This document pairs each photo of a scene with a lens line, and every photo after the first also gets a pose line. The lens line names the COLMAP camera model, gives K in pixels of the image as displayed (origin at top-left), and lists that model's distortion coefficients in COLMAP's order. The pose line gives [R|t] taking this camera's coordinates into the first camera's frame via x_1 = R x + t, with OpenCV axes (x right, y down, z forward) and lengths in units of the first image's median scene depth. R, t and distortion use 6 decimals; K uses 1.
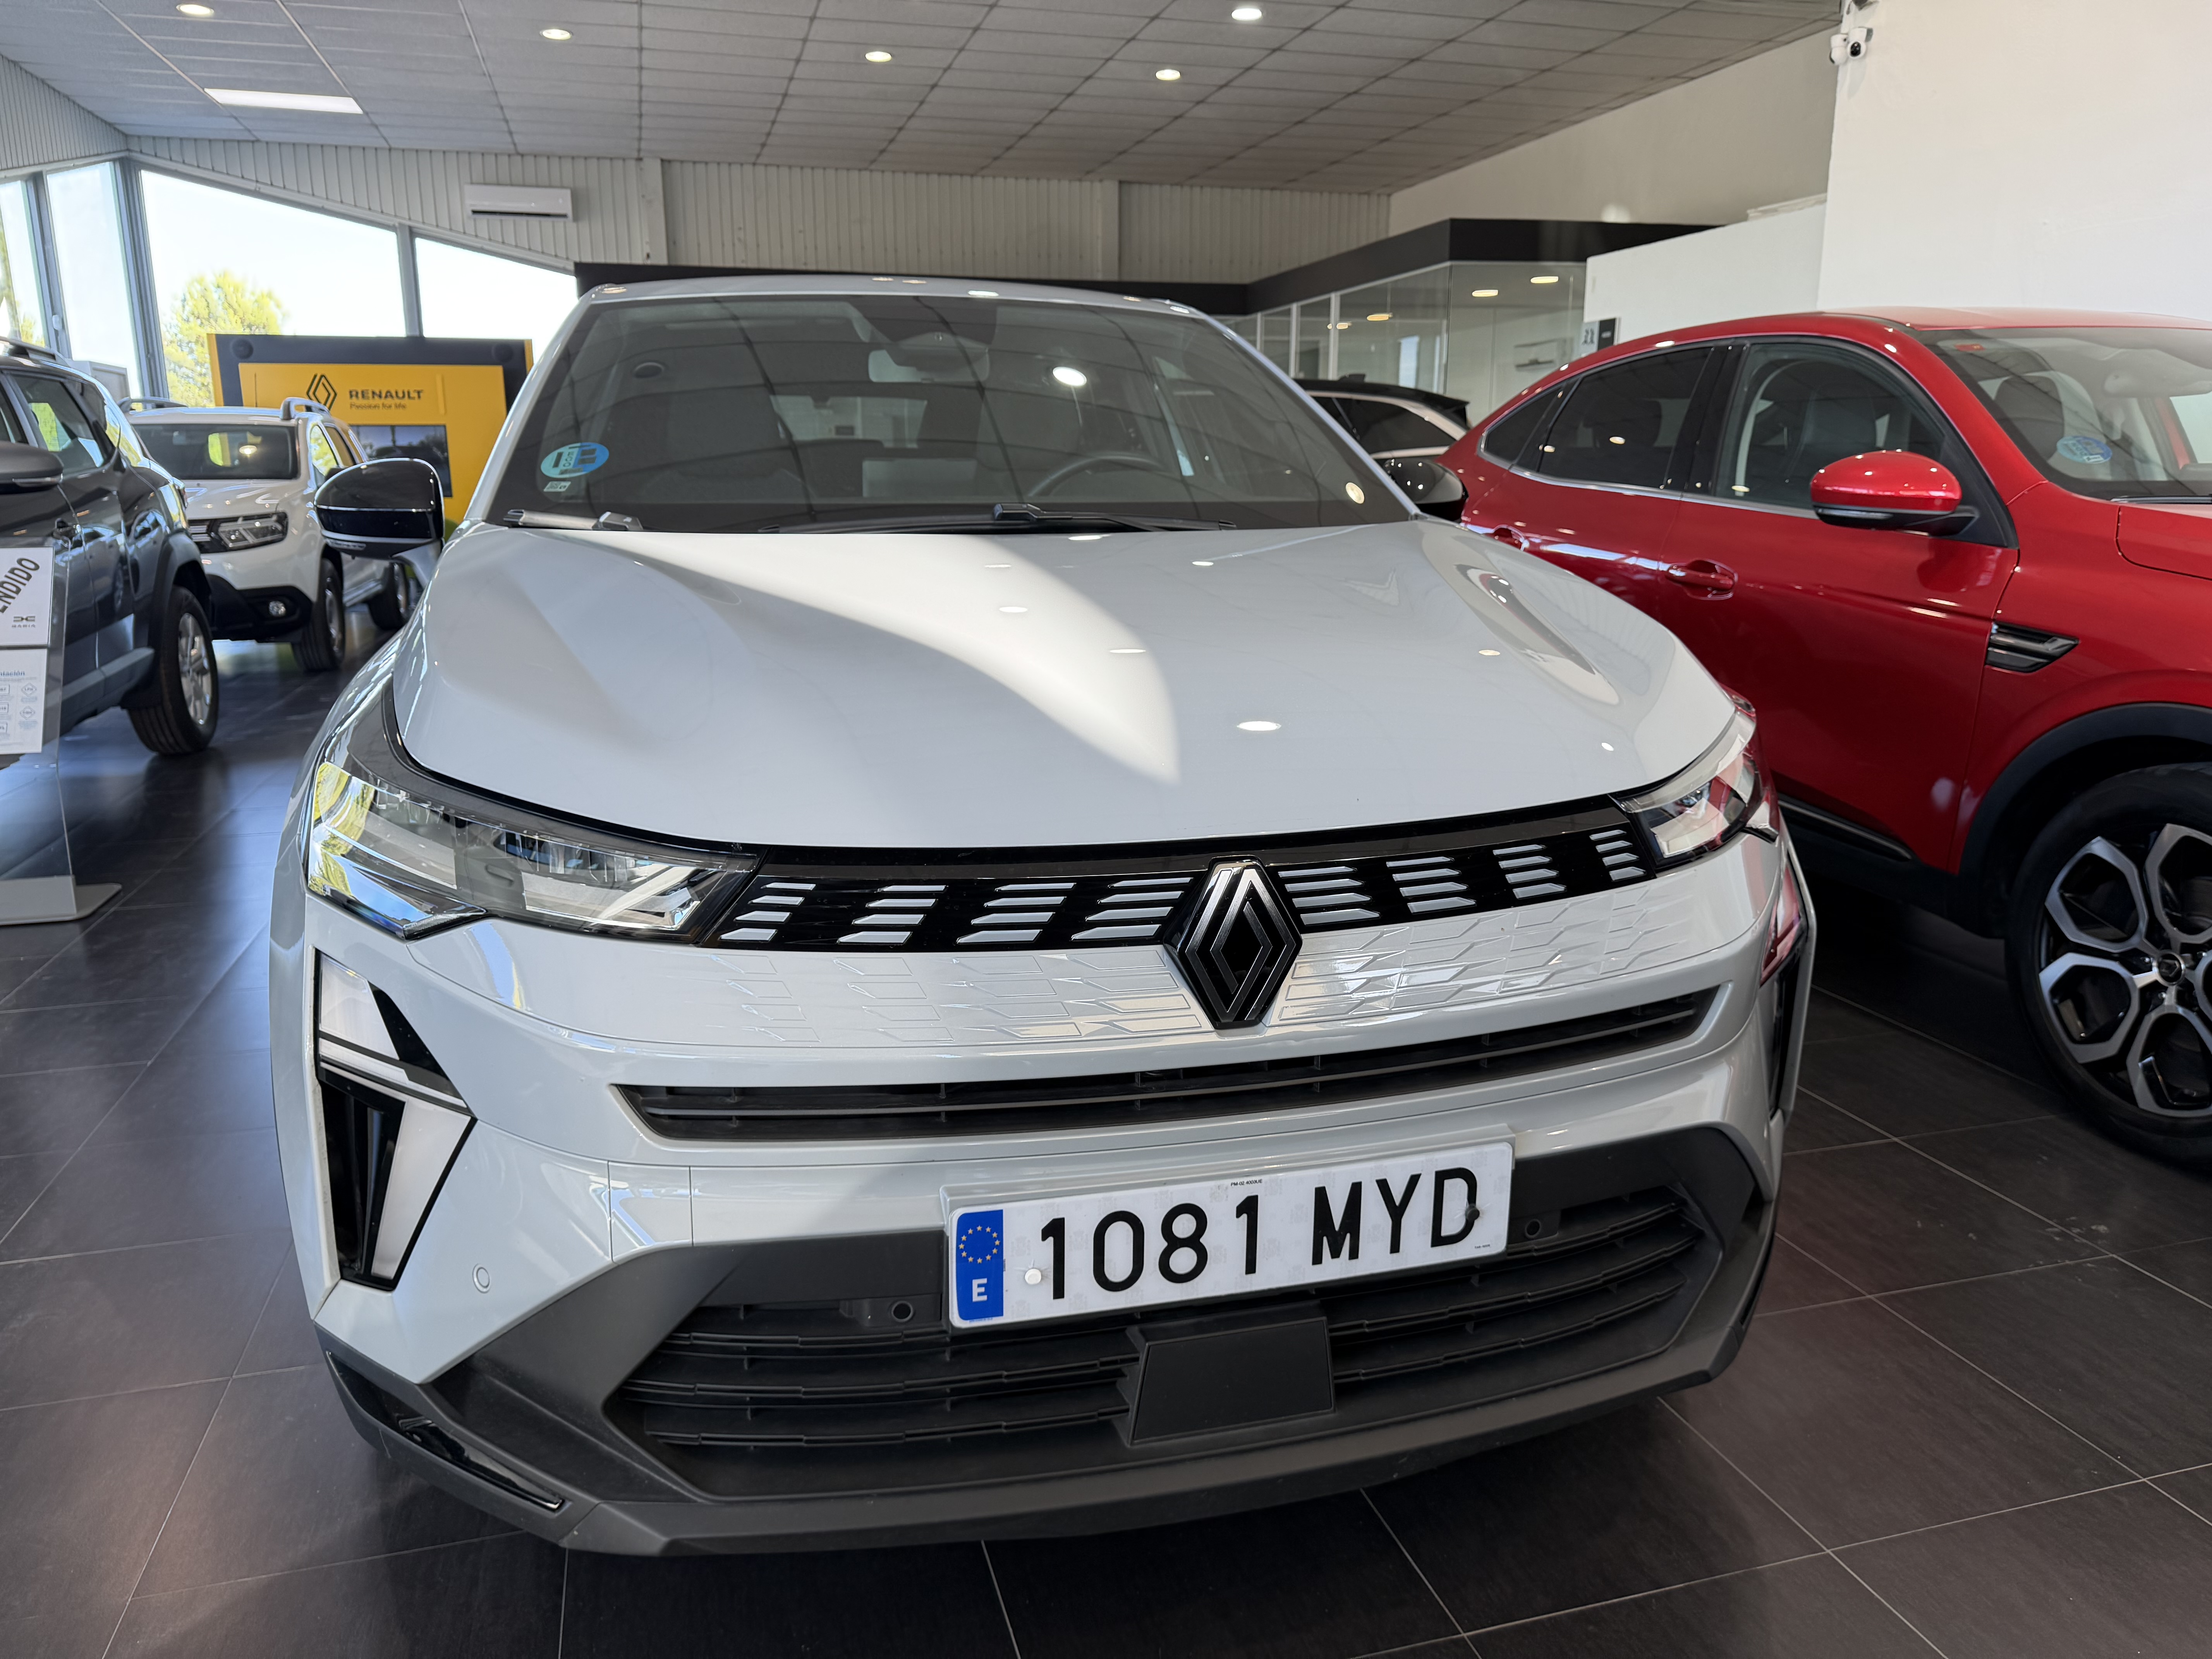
lens RADIAL K [[1581.4, 0, 1068.6], [0, 1581.4, 824.4], [0, 0, 1]] dist [0.026973, -0.043647]
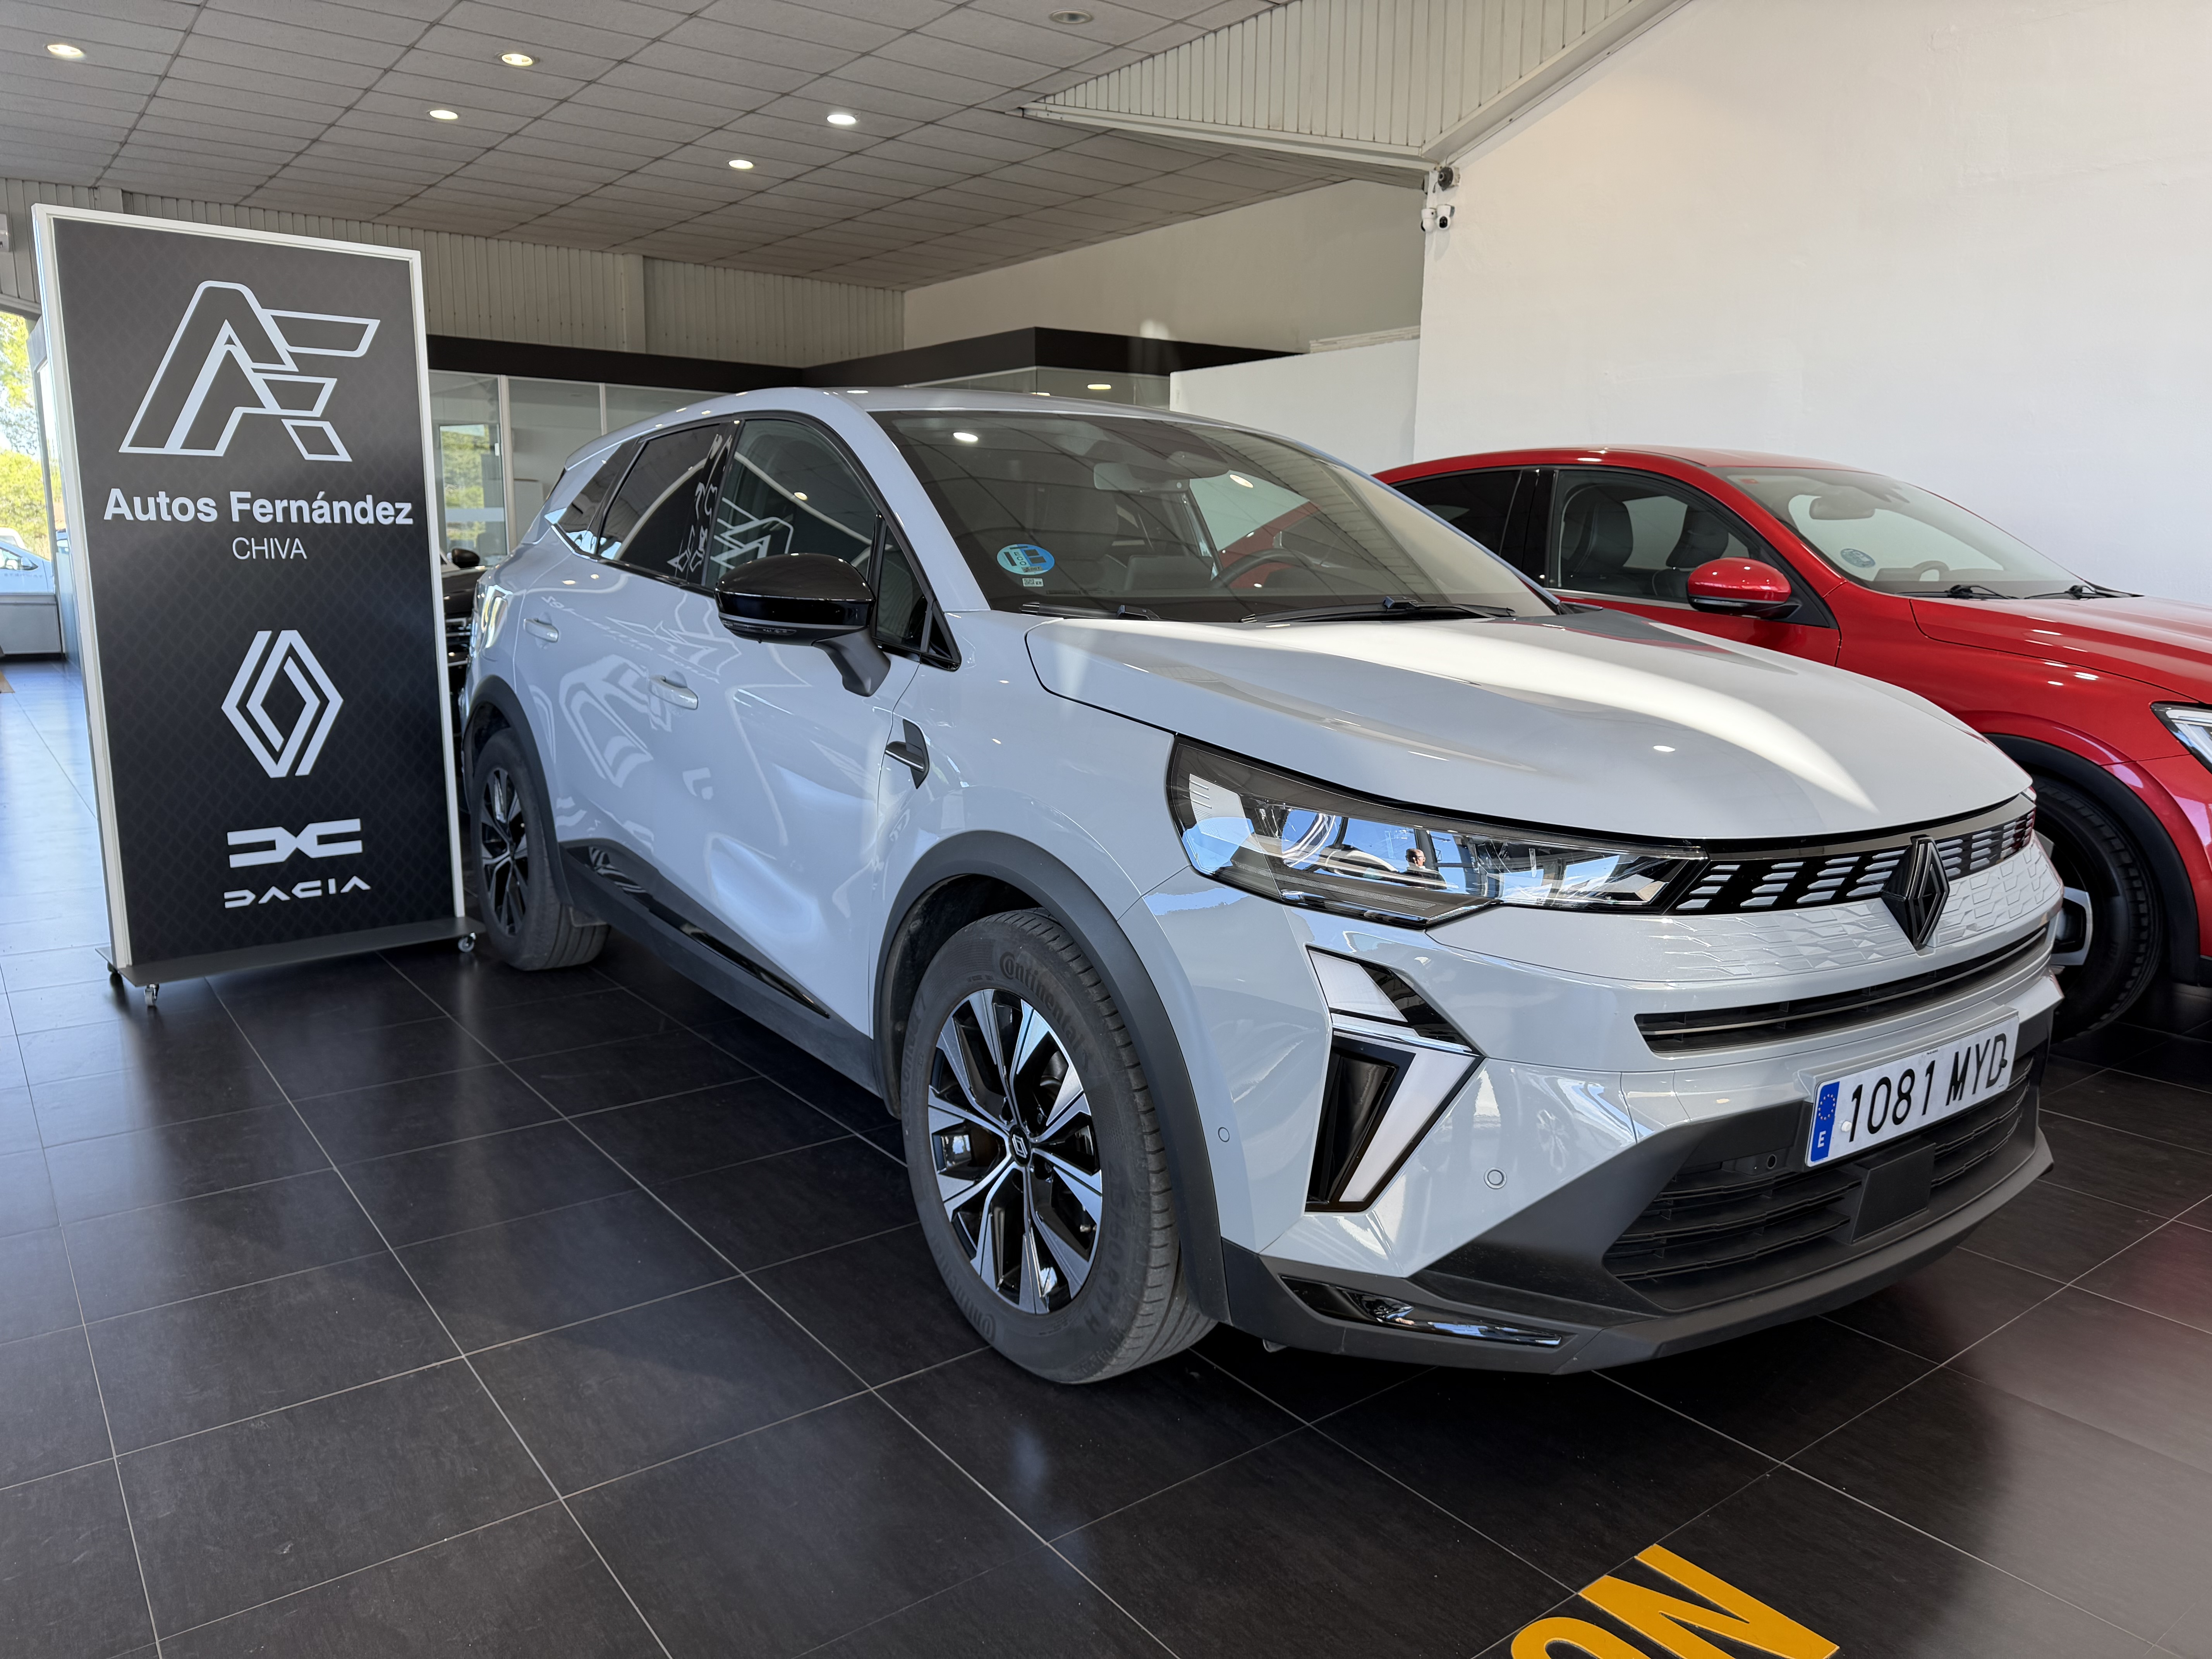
lens RADIAL K [[1581.4, 0, 1068.6], [0, 1581.4, 824.4], [0, 0, 1]] dist [0.026973, -0.043647]
pose [[0.935681, -0.041934, 0.350346, -1.149131], [0.057458, 0.997768, -0.034028, 0.013358], [-0.348137, 0.051970, 0.936002, -0.137320]]
